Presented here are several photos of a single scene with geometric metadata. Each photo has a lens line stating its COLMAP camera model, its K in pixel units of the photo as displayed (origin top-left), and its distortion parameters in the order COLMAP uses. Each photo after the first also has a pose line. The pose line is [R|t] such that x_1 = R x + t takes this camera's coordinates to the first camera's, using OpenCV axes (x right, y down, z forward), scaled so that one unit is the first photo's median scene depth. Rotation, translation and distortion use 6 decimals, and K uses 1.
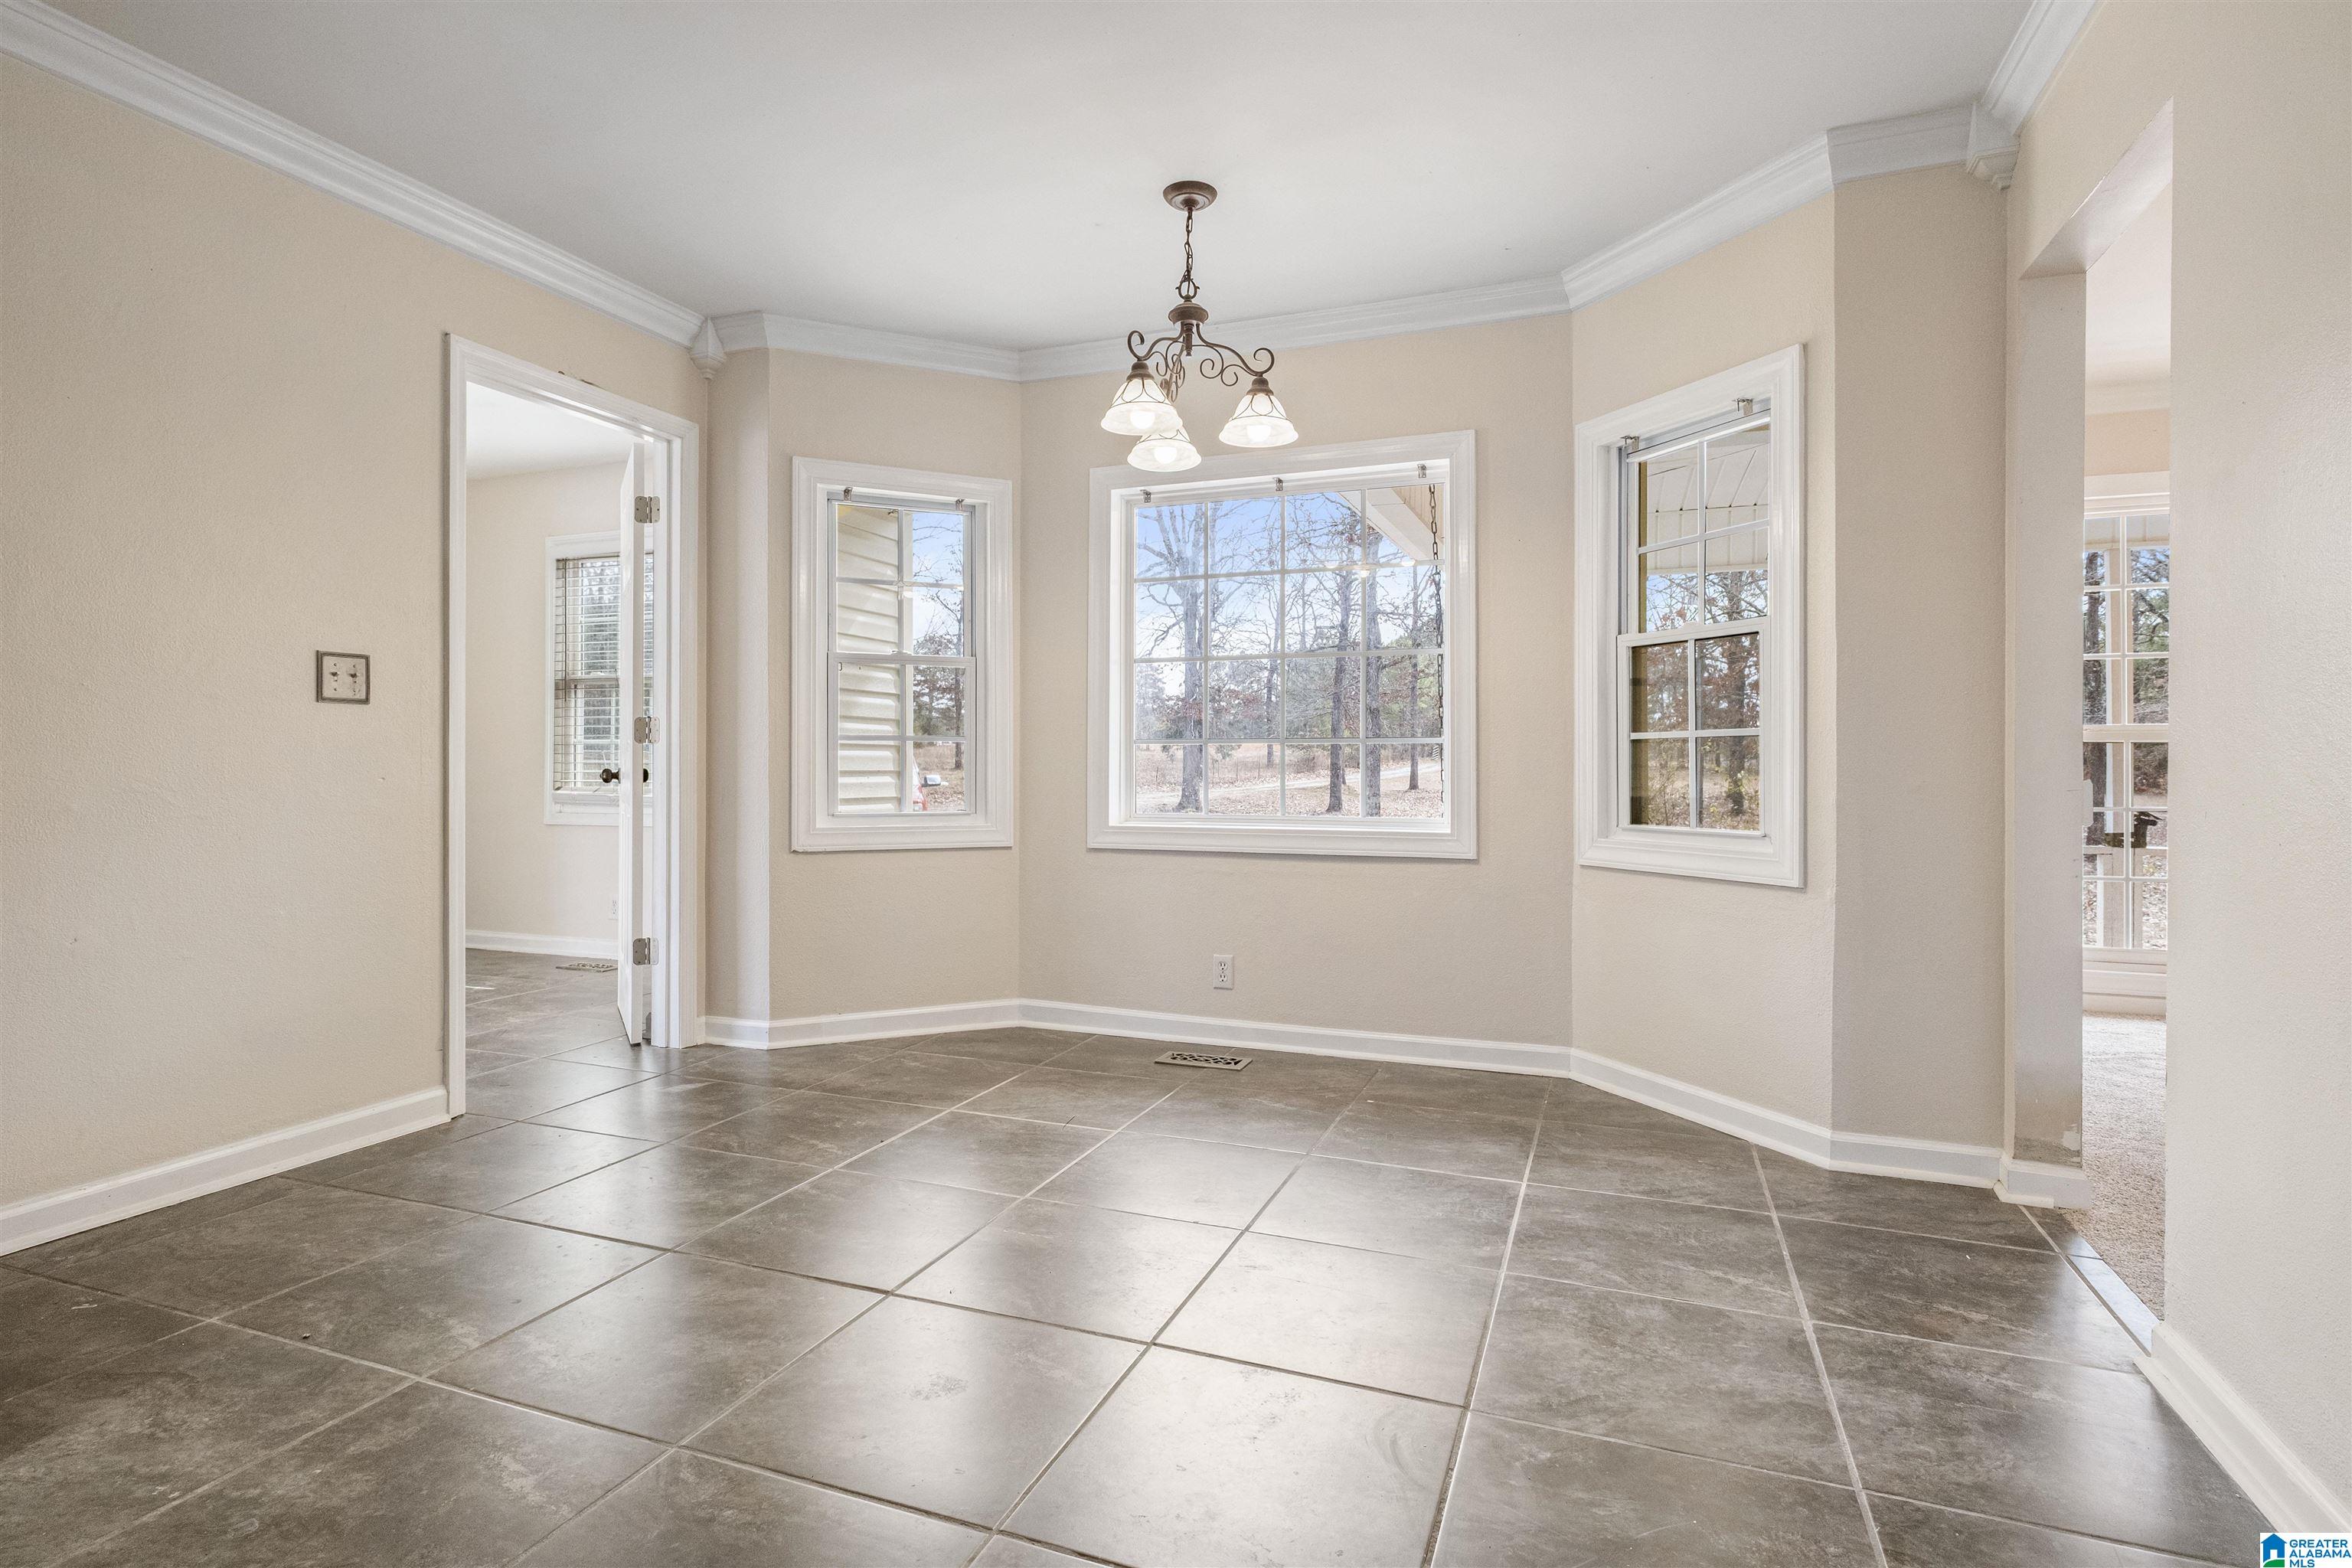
lens RADIAL K [[1155.0, 0, 1182.1], [0, 1155.0, 773.8], [0, 0, 1]] dist [0.004486, 0.000248]
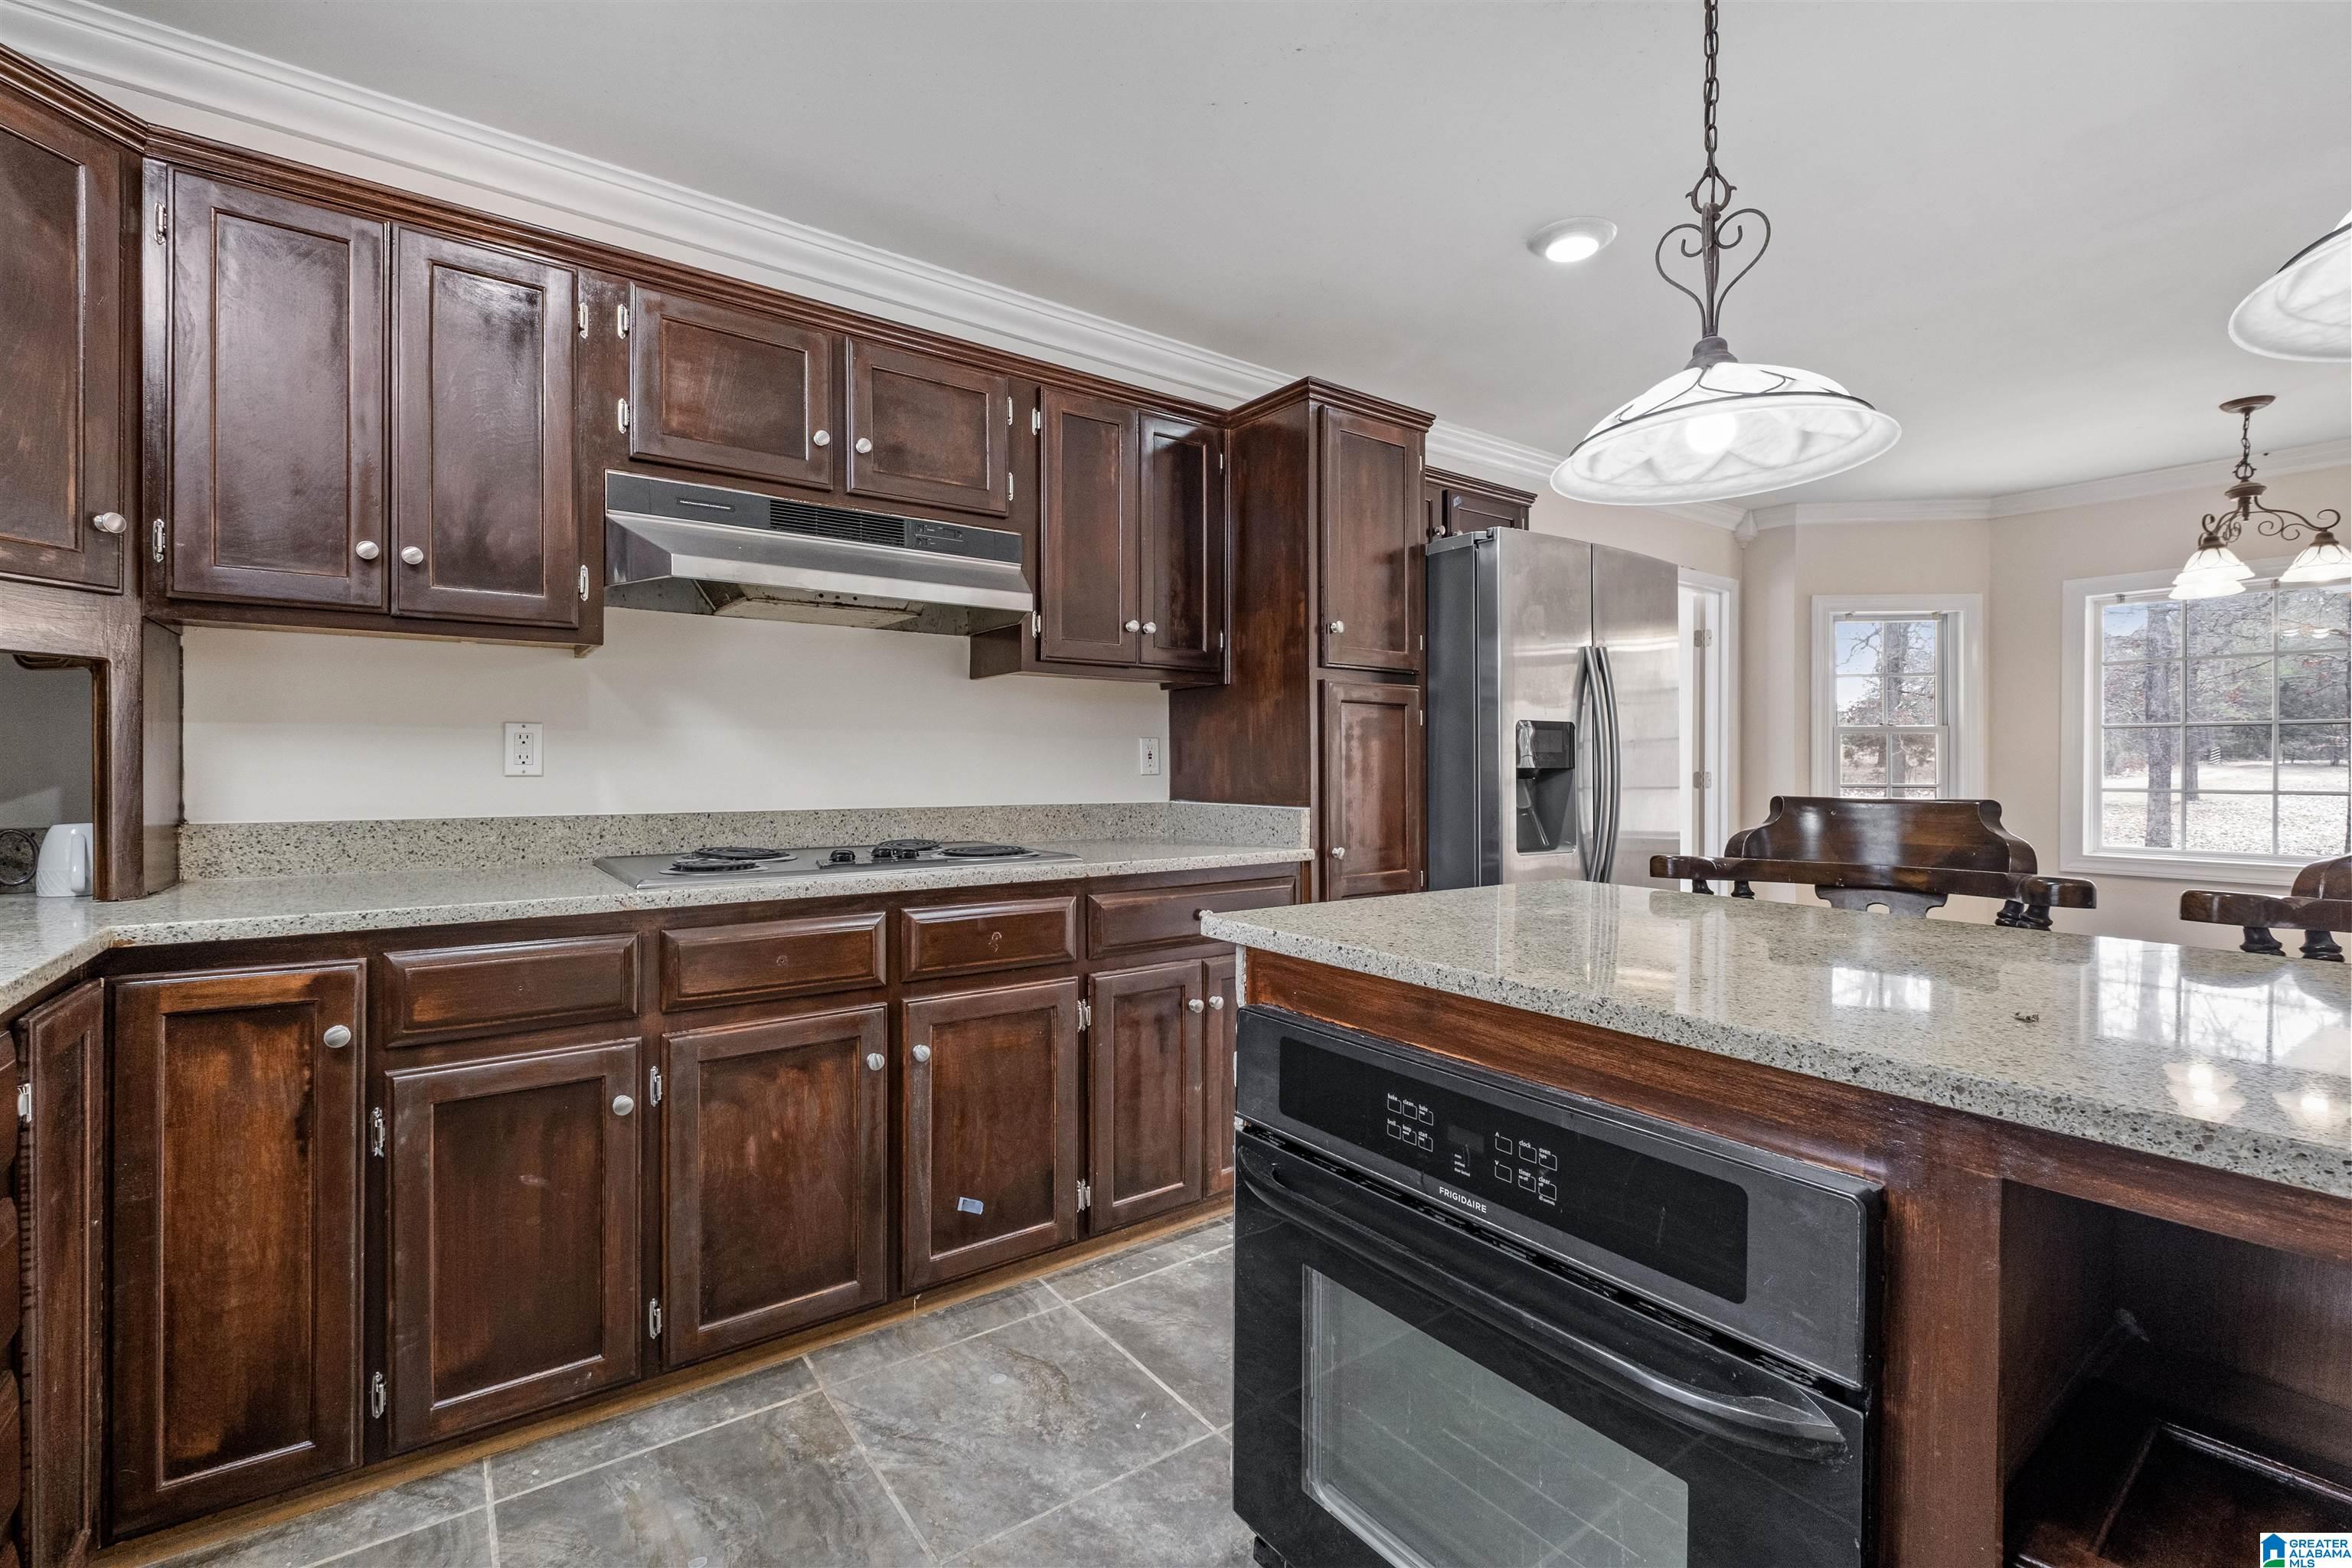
lens RADIAL K [[1032.5, 0, 1185.6], [0, 1032.5, 764.6], [0, 0, 1]] dist [0.002086, -0.002348]
pose [[0.846168, -0.002250, -0.532912, -0.404156], [-0.003122, 0.999953, -0.009181, -0.059566], [0.532907, 0.009432, 0.846121, -0.690125]]
